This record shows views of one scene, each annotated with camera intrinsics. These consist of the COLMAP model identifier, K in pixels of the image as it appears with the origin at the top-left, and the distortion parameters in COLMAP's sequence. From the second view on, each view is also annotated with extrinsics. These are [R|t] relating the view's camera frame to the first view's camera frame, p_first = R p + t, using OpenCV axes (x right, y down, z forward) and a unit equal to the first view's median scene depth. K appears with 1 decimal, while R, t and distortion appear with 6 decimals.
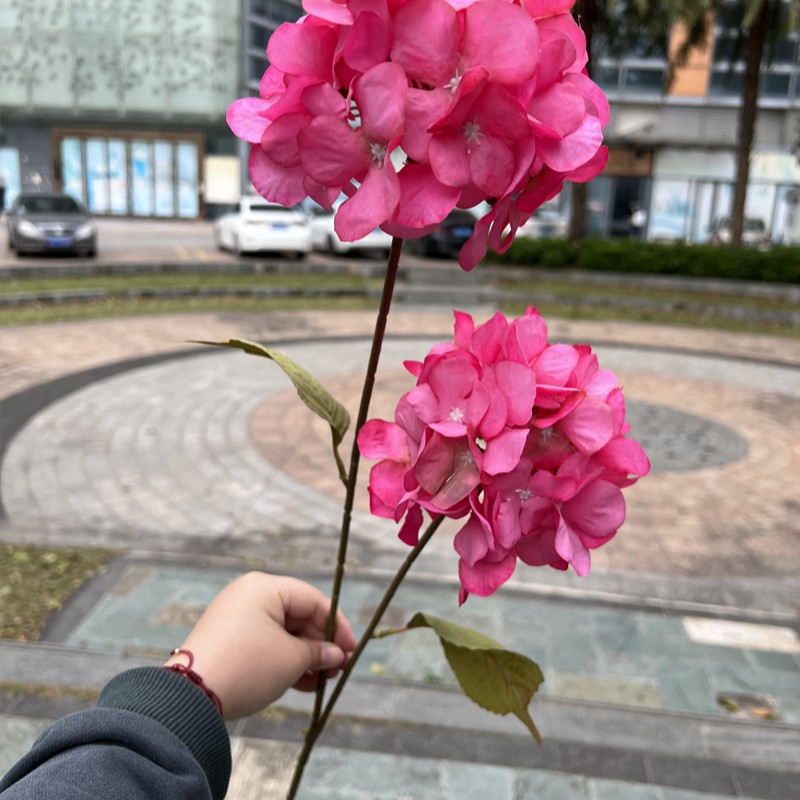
lens RADIAL K [[817.2, 0, 405.1], [0, 817.2, 419.6], [0, 0, 1]] dist [-0.000122, 0.000000]
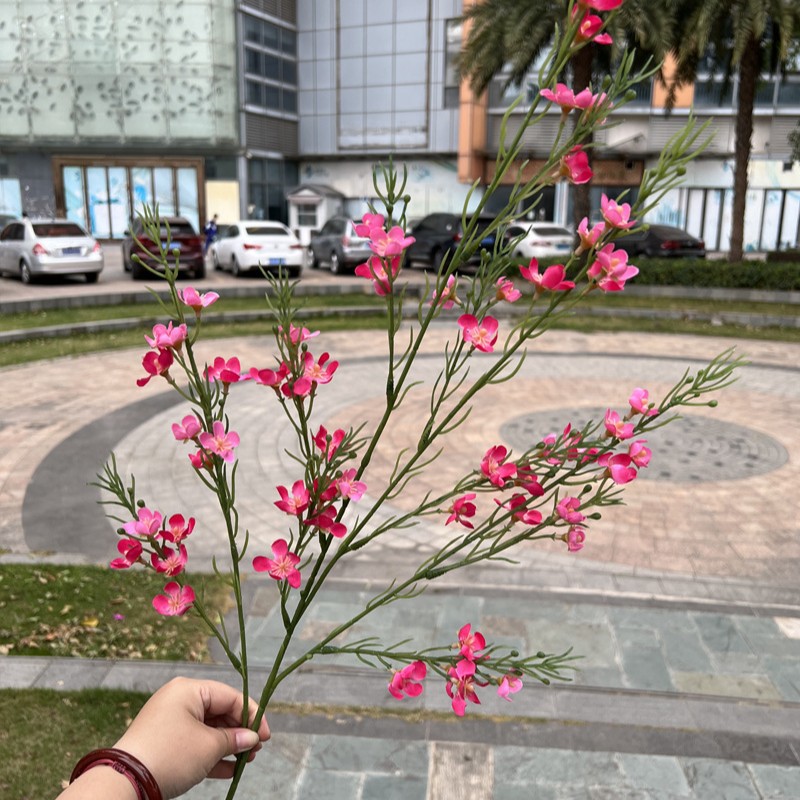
lens RADIAL K [[817.2, 0, 408.4], [0, 817.2, 416.6], [0, 0, 1]] dist [-0.000122, 0.000000]
pose [[0.999228, -0.035007, 0.017811, -0.045589], [0.035314, 0.999227, -0.017243, -0.006527], [-0.017194, 0.017858, 0.999693, -0.023706]]
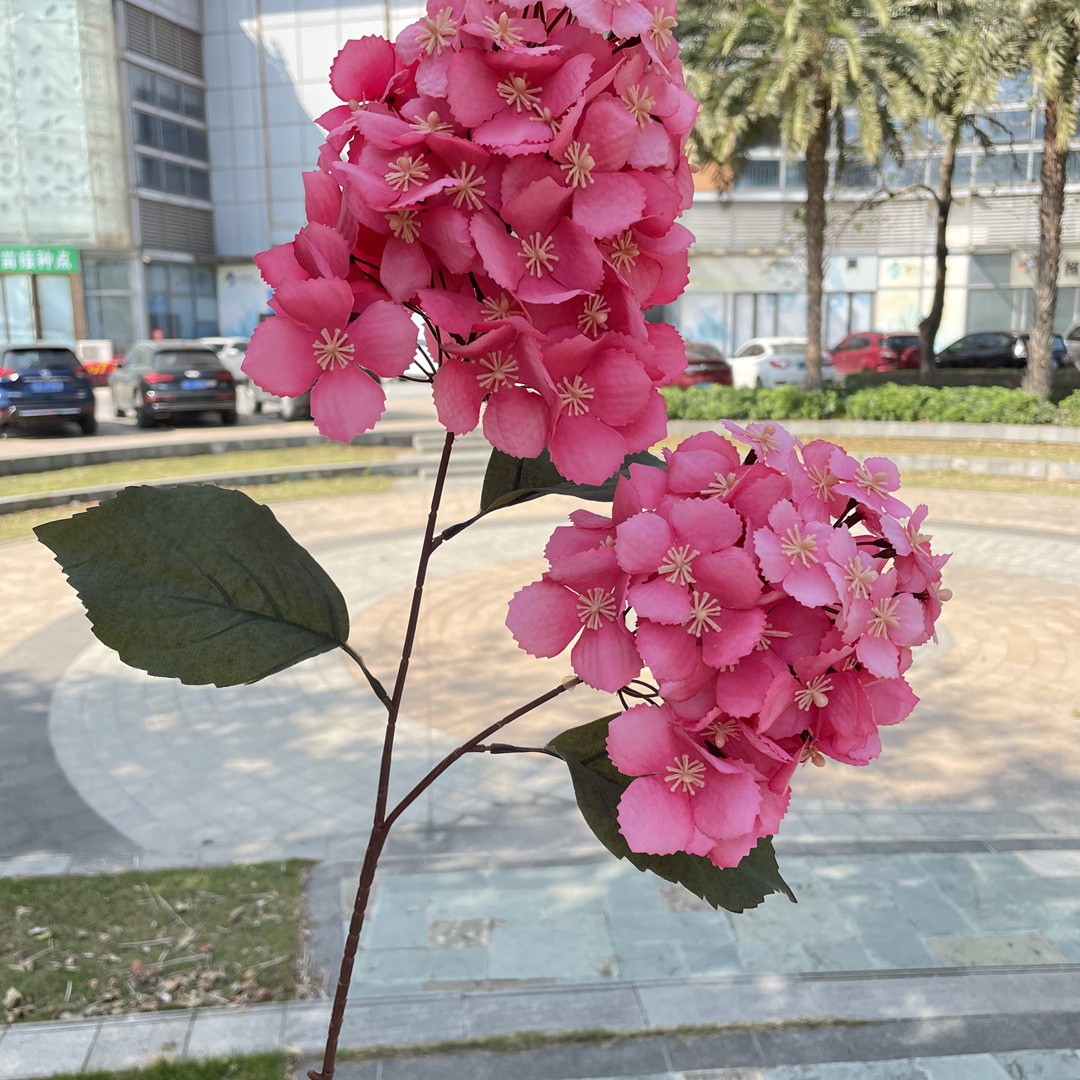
lens RADIAL K [[1103.2, 0, 541.2], [0, 1103.2, 557.2], [0, 0, 1]] dist [-0.000122, 0.000000]
pose [[0.980052, -0.088239, 0.178079, -0.093402], [0.097802, 0.994159, -0.045638, -0.016679], [-0.173011, 0.062144, 0.982957, -0.018740]]
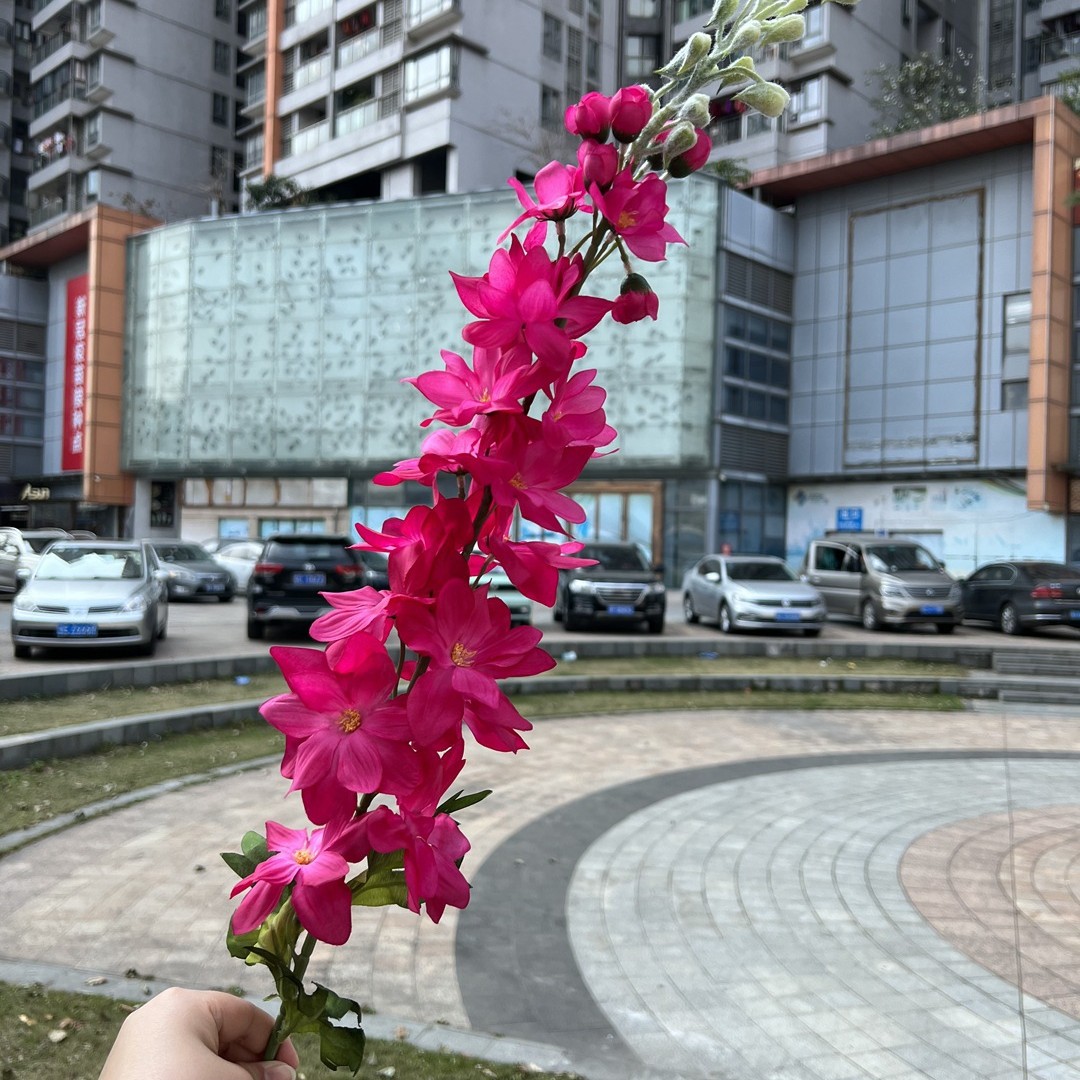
lens RADIAL K [[1103.2, 0, 526.2], [0, 1103.2, 553.0], [0, 0, 1]] dist [-0.000122, 0.000000]
pose [[0.950424, -0.022724, -0.310125, -0.099662], [-0.062333, 0.963161, -0.261603, -0.003933], [0.304644, 0.267965, 0.913995, 0.043747]]
